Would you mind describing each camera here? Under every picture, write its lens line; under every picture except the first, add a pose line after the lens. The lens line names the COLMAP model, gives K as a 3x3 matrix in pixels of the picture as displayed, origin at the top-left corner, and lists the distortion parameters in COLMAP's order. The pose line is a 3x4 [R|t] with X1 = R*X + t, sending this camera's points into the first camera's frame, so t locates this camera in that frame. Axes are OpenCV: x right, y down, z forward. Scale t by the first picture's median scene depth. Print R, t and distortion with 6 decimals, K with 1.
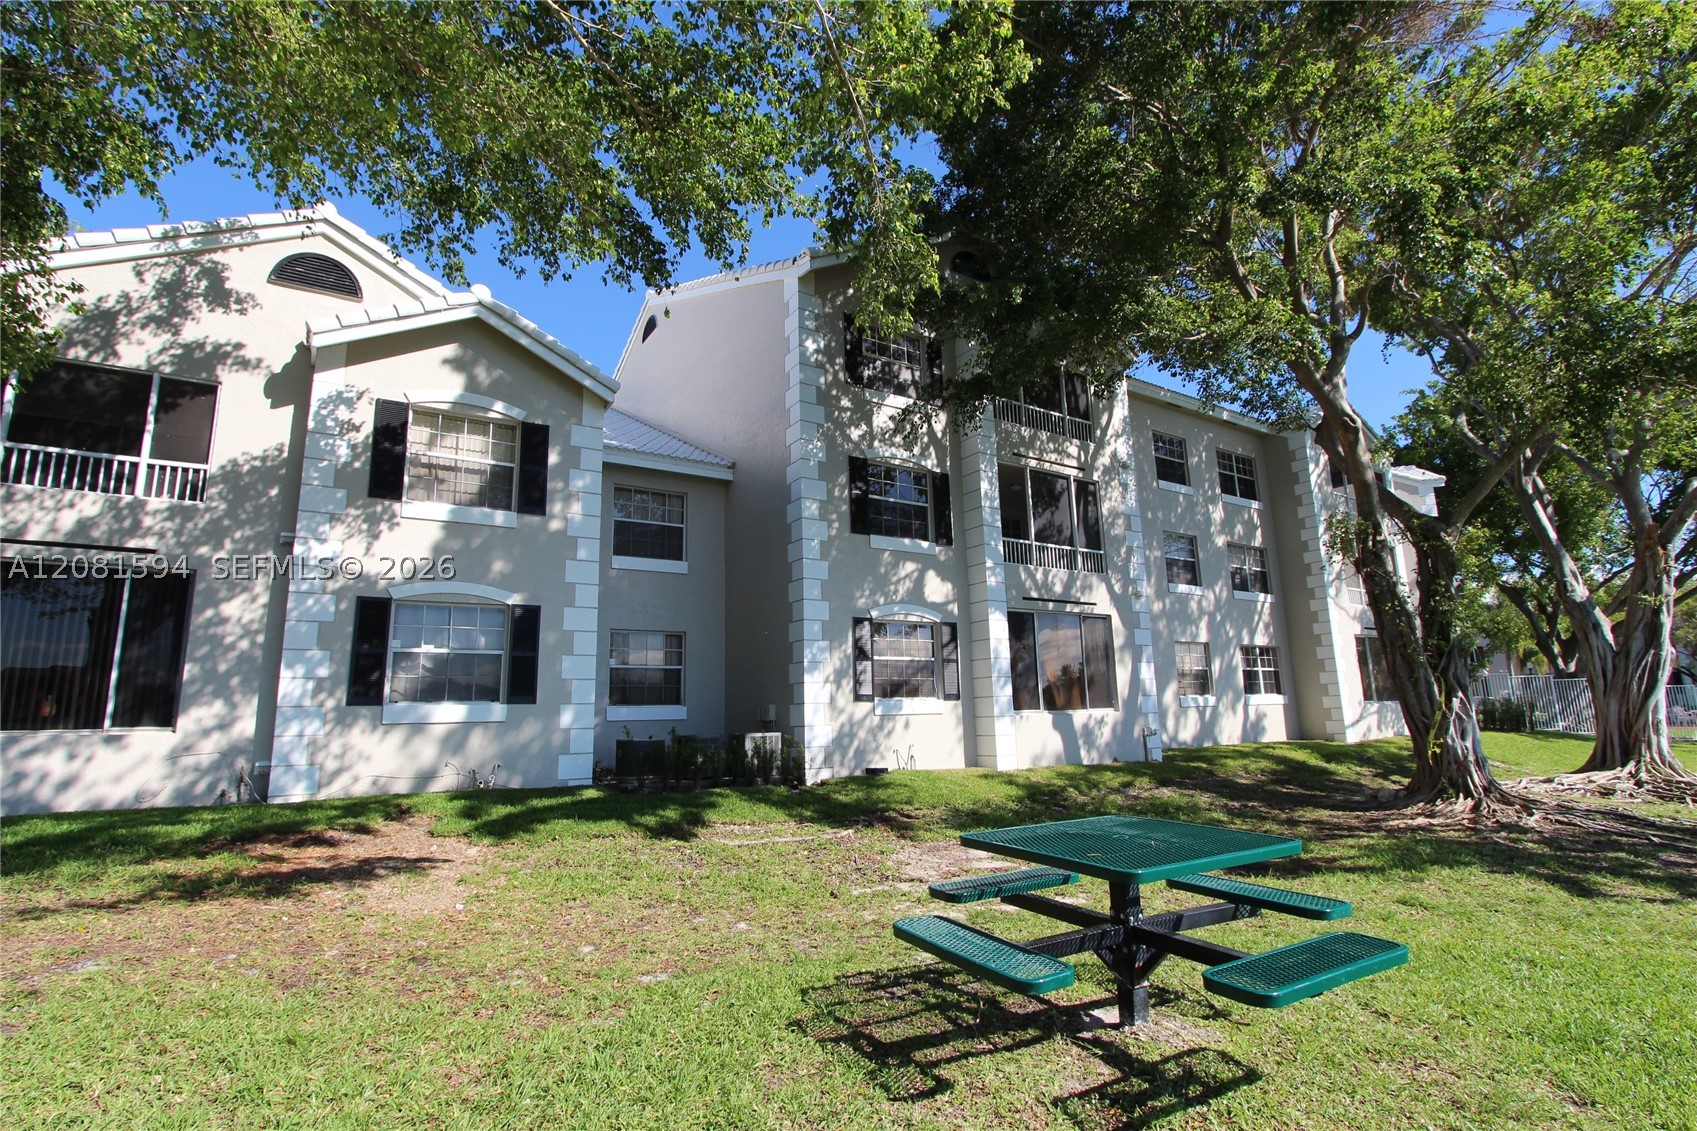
lens RADIAL K [[789.9, 0, 842.9], [0, 789.9, 567.6], [0, 0, 1]] dist [-0.019423, 0.004147]
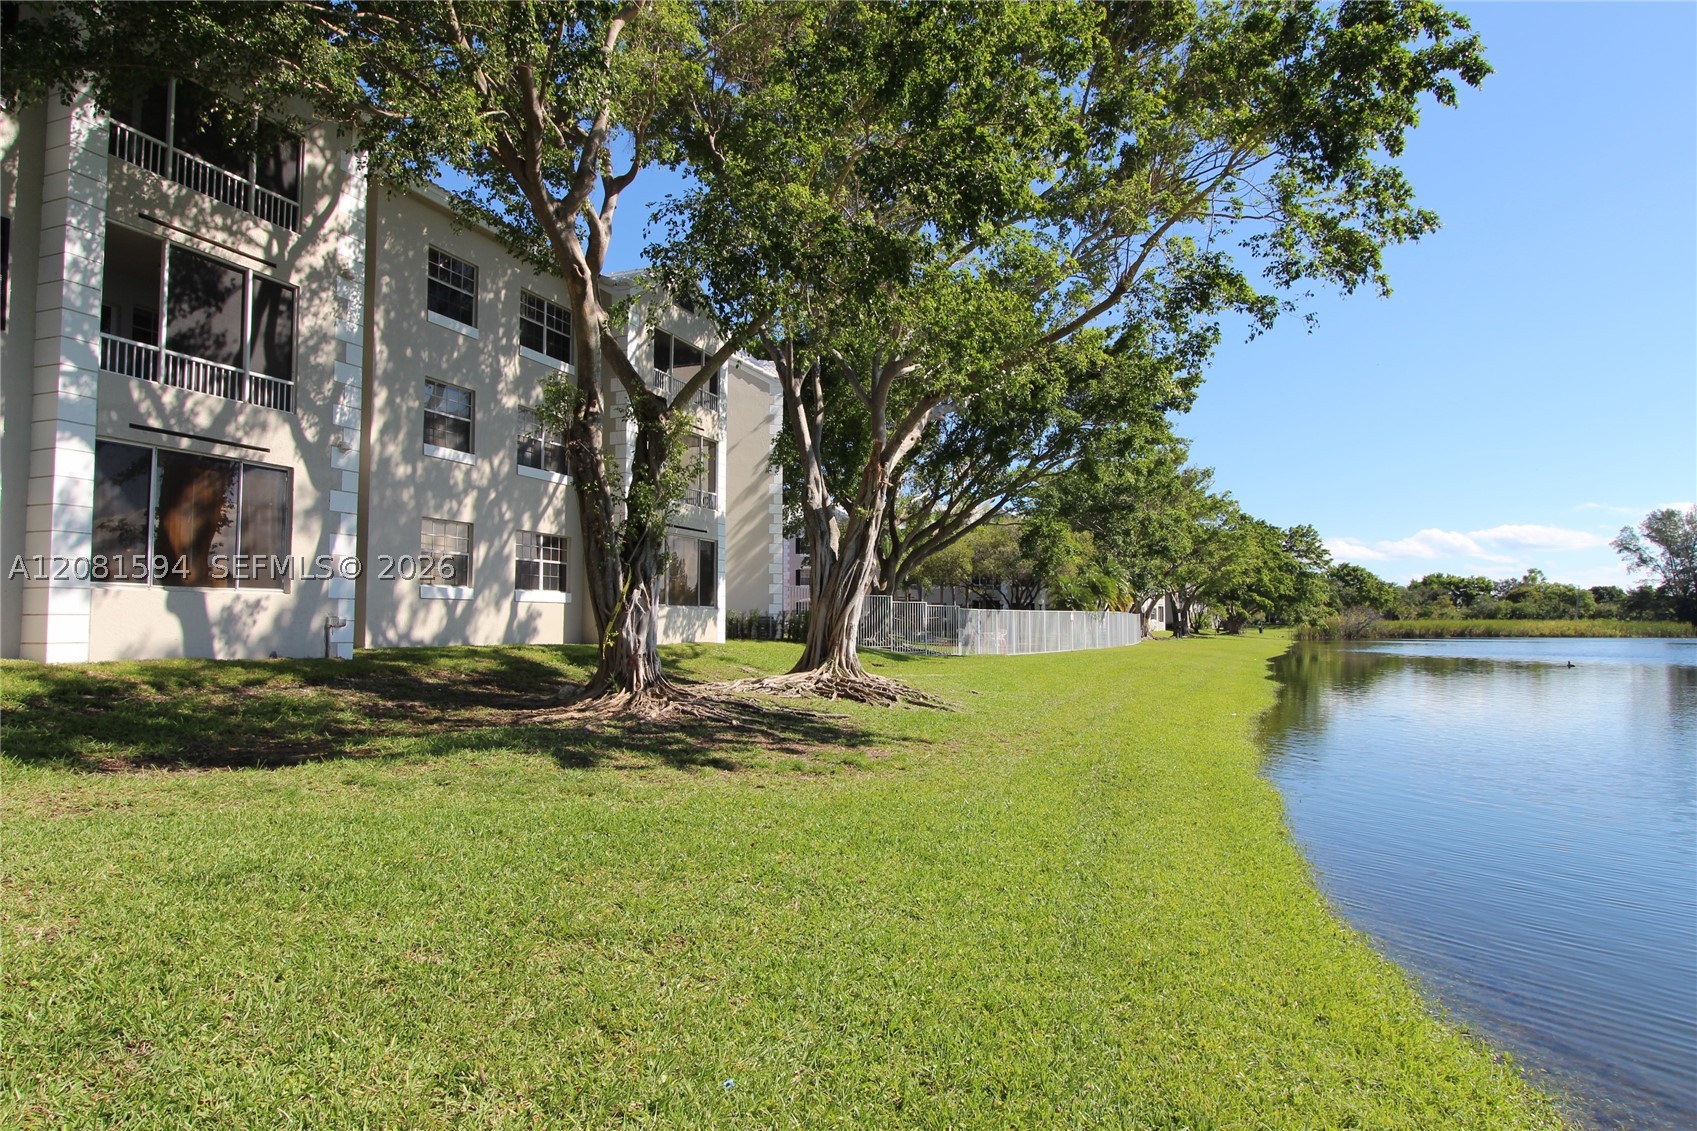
lens RADIAL K [[1014.5, 0, 848.5], [0, 1014.5, 565.5], [0, 0, 1]] dist [-0.002649, -0.000678]
pose [[0.813223, 0.062054, 0.578634, 0.210636], [-0.129564, 0.988649, 0.076066, 0.009576], [-0.567345, -0.136828, 0.812033, -0.099399]]
